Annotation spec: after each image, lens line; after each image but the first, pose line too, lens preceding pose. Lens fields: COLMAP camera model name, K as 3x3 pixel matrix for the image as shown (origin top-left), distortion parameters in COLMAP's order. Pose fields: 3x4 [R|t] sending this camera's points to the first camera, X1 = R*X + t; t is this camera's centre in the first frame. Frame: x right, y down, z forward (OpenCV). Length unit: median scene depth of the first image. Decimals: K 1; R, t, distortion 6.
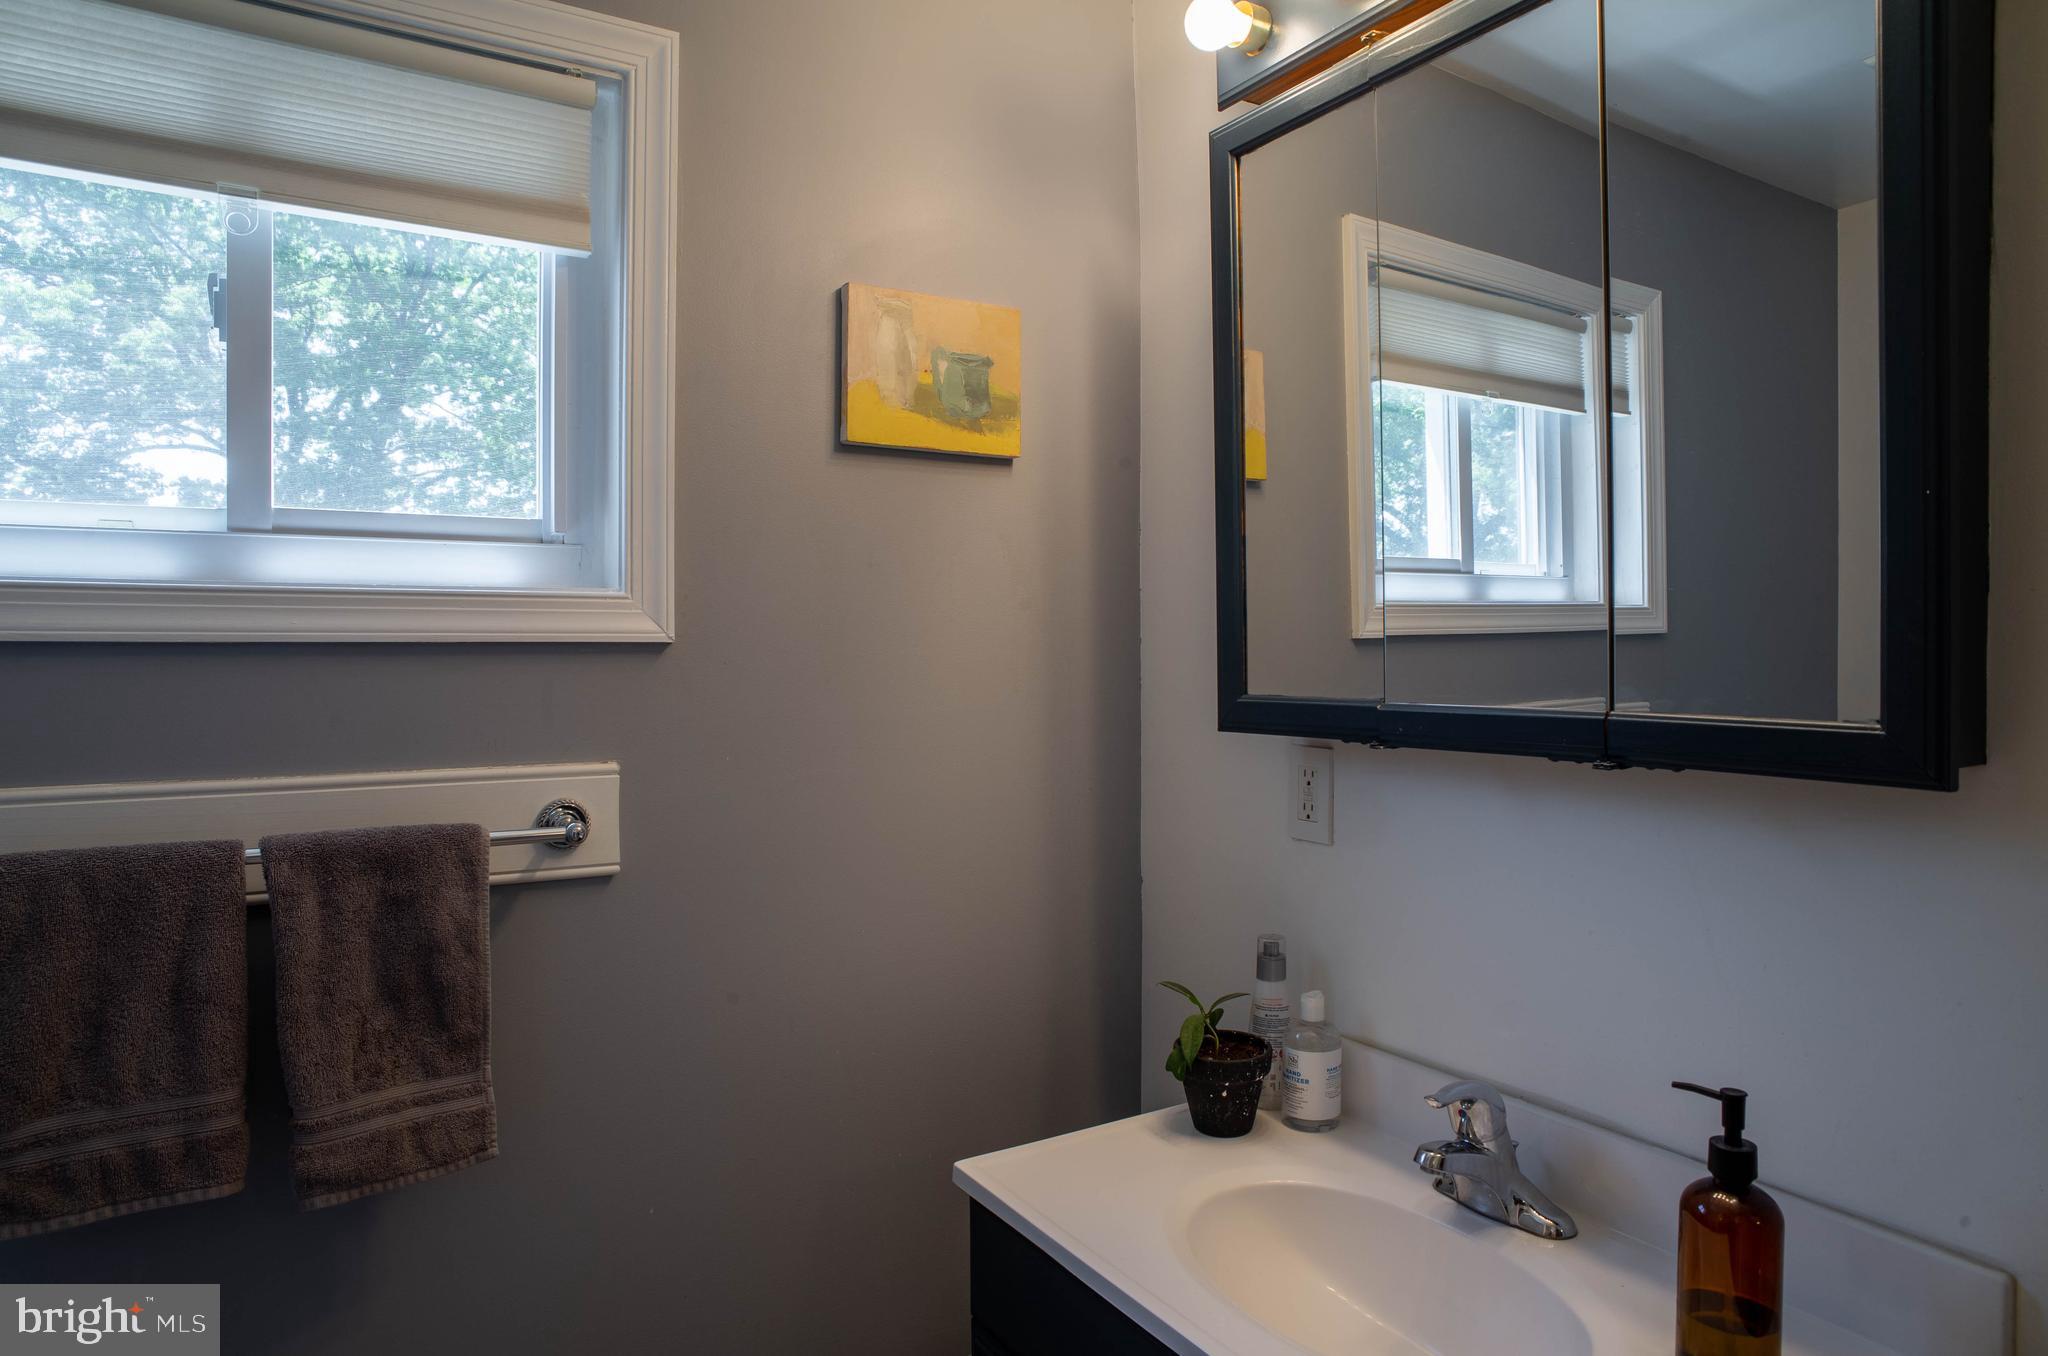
lens RADIAL K [[1231.4, 0, 1042.7], [0, 1231.4, 662.6], [0, 0, 1]] dist [-0.058239, 0.030367]
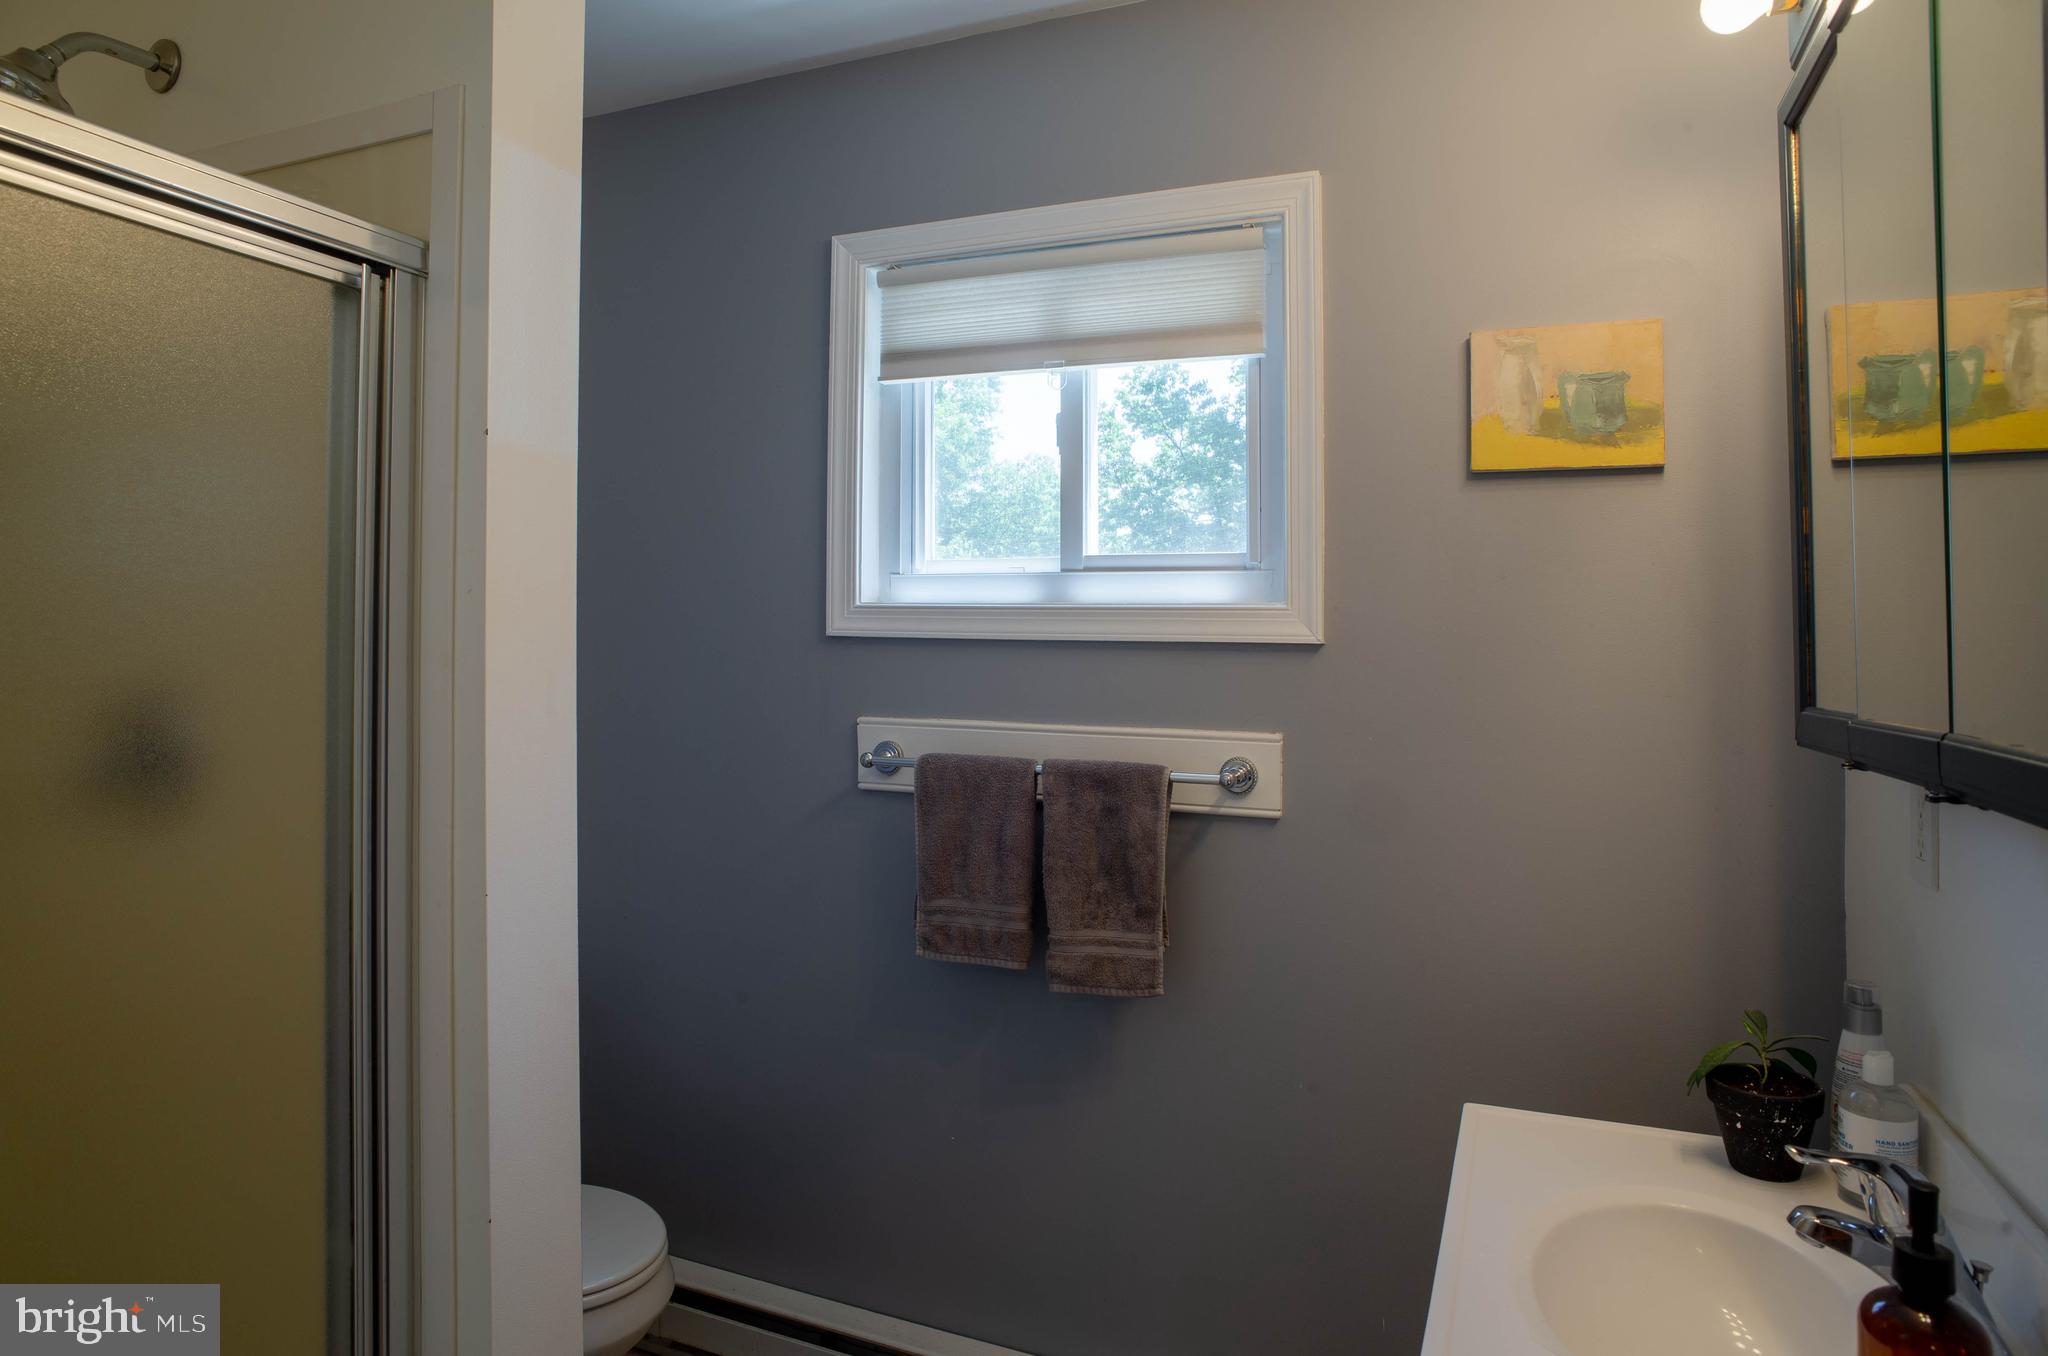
lens RADIAL K [[1231.4, 0, 1027.9], [0, 1231.4, 665.1], [0, 0, 1]] dist [-0.058239, 0.030367]
pose [[0.587484, 0.023085, -0.808906, 0.589430], [-0.026043, 0.999615, 0.009613, 0.001307], [0.808817, 0.015419, 0.587859, -0.003201]]
